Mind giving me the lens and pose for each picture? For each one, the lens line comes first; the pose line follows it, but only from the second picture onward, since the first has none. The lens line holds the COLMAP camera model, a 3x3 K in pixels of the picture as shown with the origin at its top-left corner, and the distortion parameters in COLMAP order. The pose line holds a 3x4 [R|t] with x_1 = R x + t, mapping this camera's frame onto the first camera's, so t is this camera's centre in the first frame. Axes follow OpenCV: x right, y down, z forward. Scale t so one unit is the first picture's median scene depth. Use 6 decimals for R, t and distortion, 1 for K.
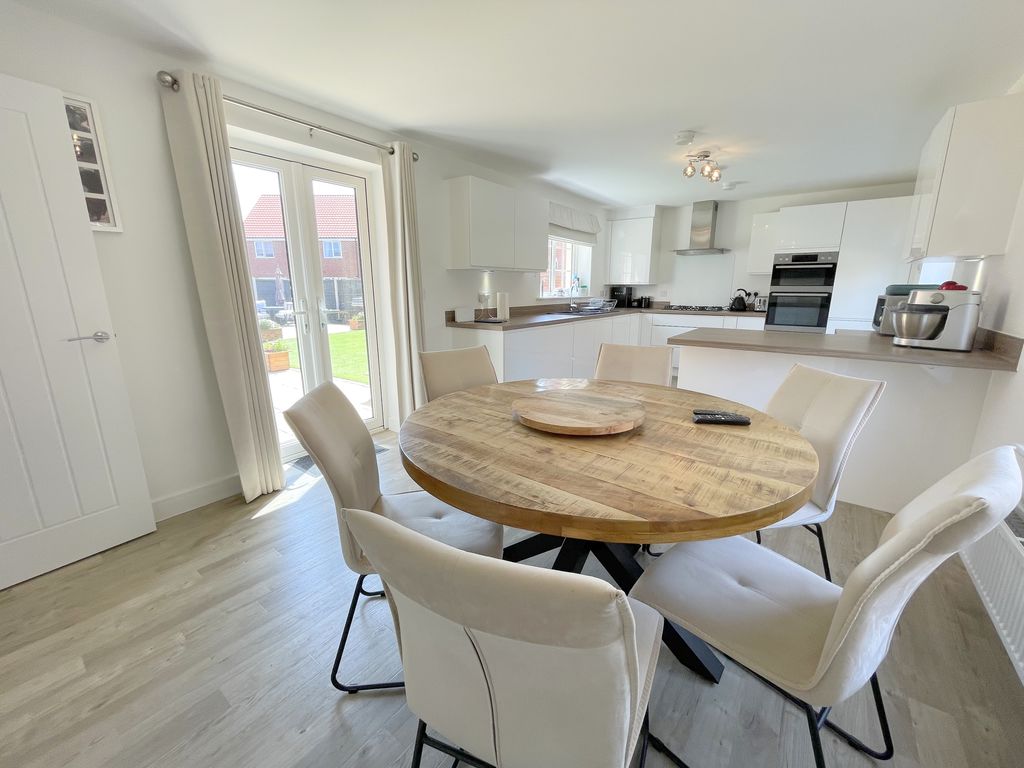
lens RADIAL K [[414.9, 0, 517.4], [0, 414.9, 381.9], [0, 0, 1]] dist [-0.001820, -0.000086]
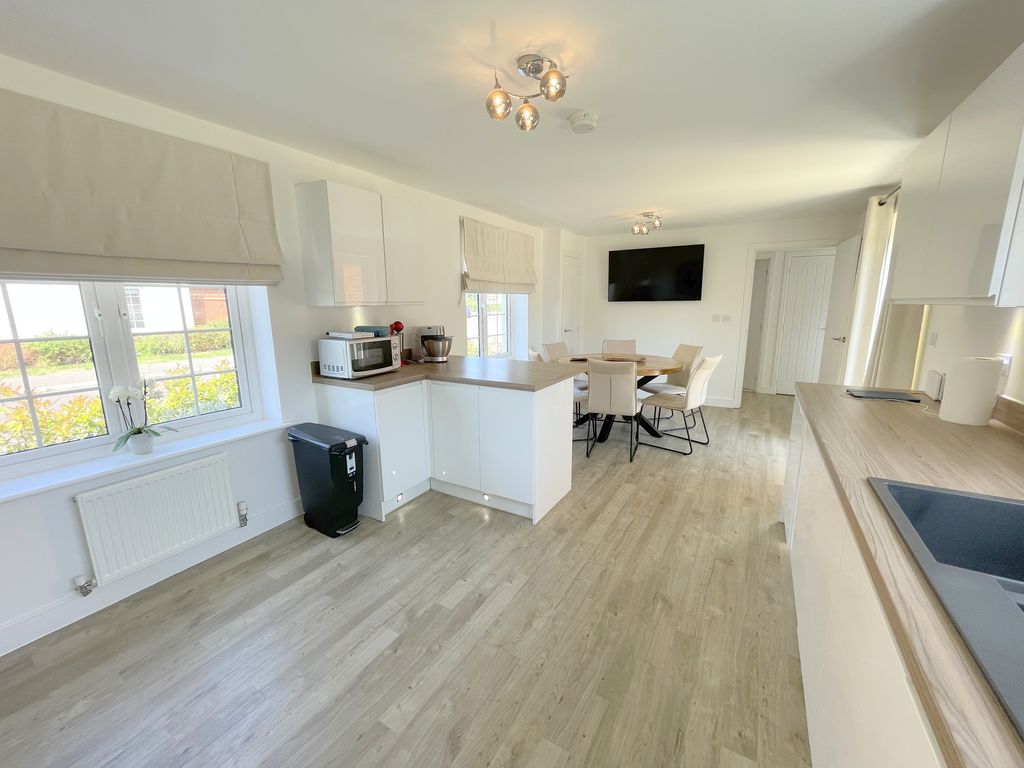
lens RADIAL K [[414.9, 0, 512.3], [0, 414.9, 383.9], [0, 0, 1]] dist [-0.001820, -0.000086]
pose [[-0.995326, 0.026359, -0.092905, 0.392268], [-0.013671, 0.913884, 0.405745, -0.306423], [0.095599, 0.405119, -0.909252, 1.175450]]
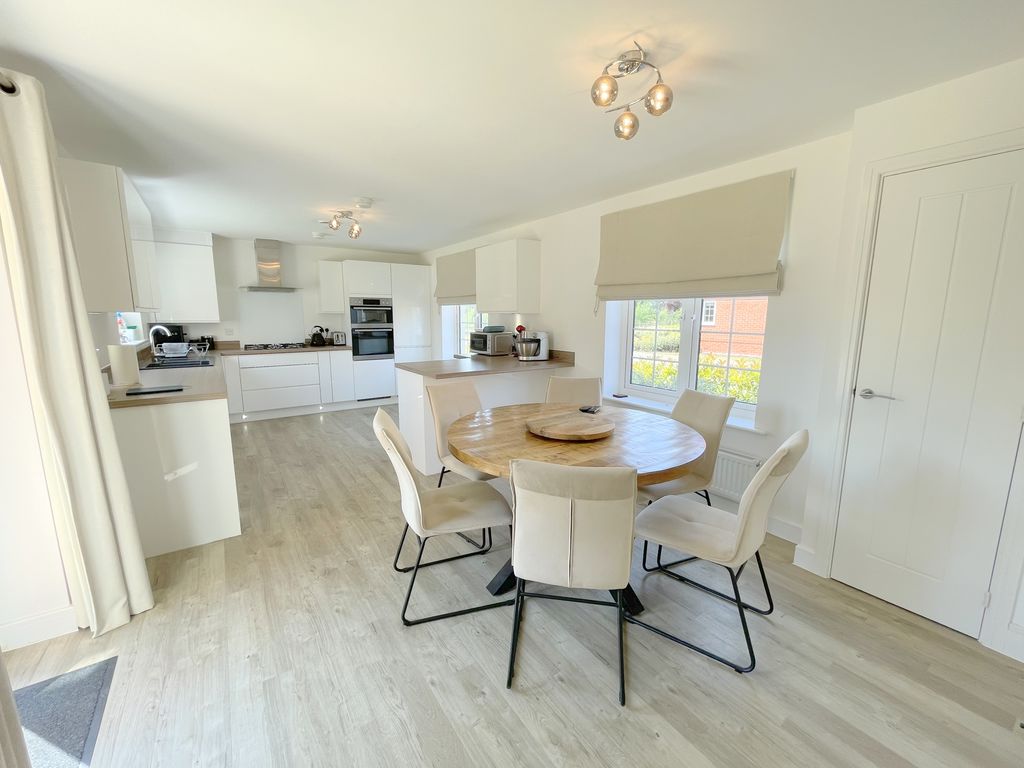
lens RADIAL K [[414.9, 0, 513.7], [0, 414.9, 382.8], [0, 0, 1]] dist [-0.001820, -0.000086]
pose [[0.320112, -0.152032, 0.935101, -0.396625], [0.207500, 0.974325, 0.087376, -0.077510], [-0.924376, 0.166064, 0.343440, 0.201604]]
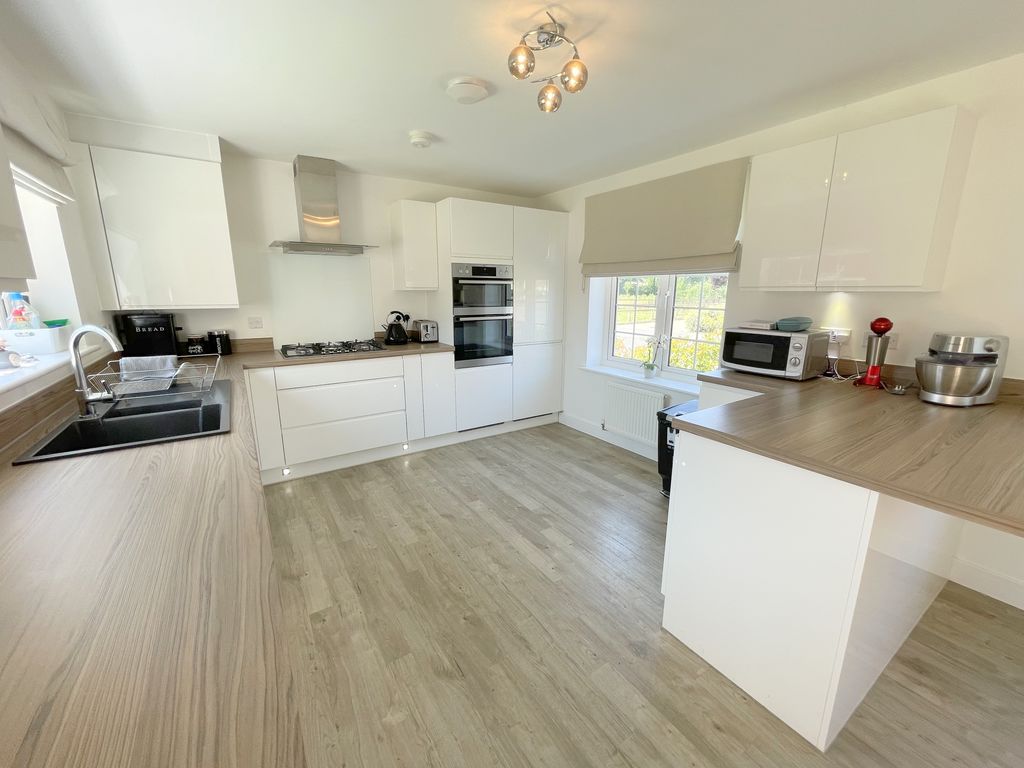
lens RADIAL K [[414.9, 0, 512.8], [0, 414.9, 382.7], [0, 0, 1]] dist [-0.001820, -0.000086]
pose [[0.349859, -0.203255, 0.914487, -0.031498], [0.205826, 0.969004, 0.136629, -0.193387], [-0.913912, 0.140424, 0.380850, 0.690916]]
